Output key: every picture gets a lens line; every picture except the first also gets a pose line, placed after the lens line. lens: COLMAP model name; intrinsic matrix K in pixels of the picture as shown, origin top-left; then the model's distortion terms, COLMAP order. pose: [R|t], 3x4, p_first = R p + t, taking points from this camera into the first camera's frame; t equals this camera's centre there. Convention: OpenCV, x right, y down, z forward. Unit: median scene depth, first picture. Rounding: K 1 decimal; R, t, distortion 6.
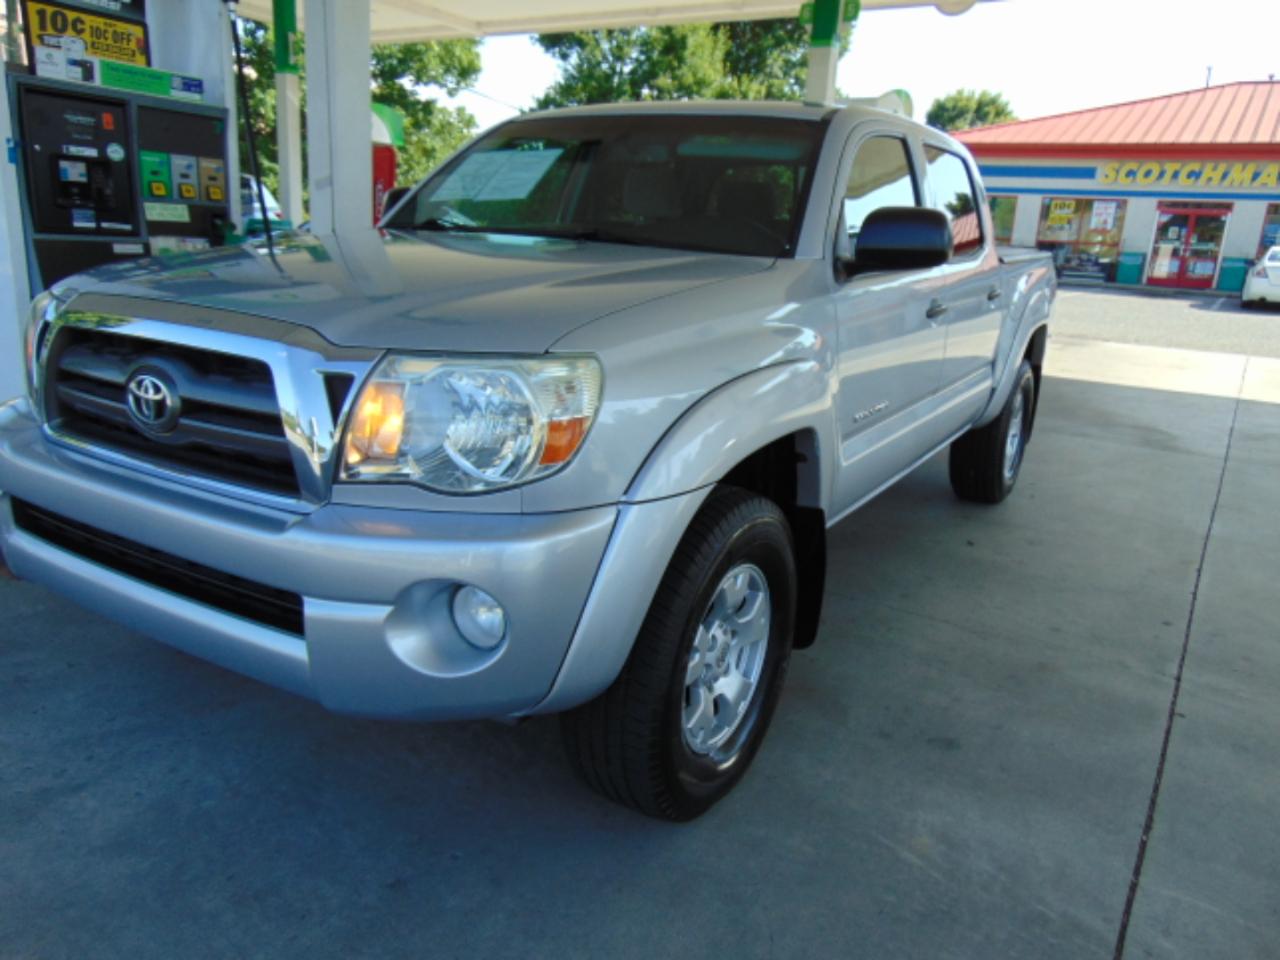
lens RADIAL K [[956.9, 0, 659.0], [0, 956.9, 481.0], [0, 0, 1]] dist [-0.001024, 0.004330]
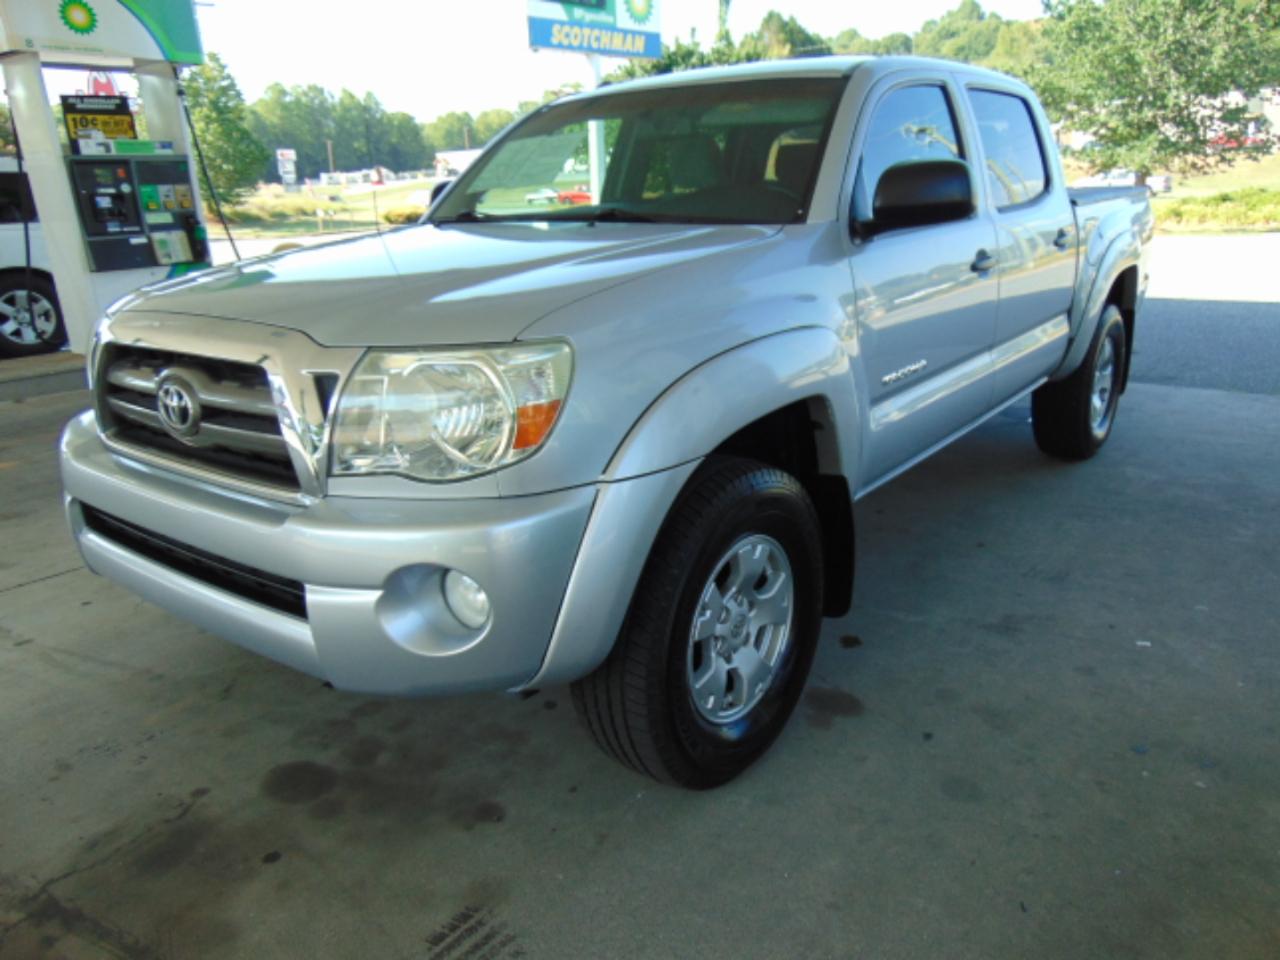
lens RADIAL K [[956.9, 0, 659.0], [0, 956.9, 481.0], [0, 0, 1]] dist [-0.001024, 0.004330]
pose [[0.990810, -0.046680, -0.126954, 0.152684], [0.050529, 0.998350, 0.027268, -0.003212], [0.125472, -0.033432, 0.991534, -0.006023]]
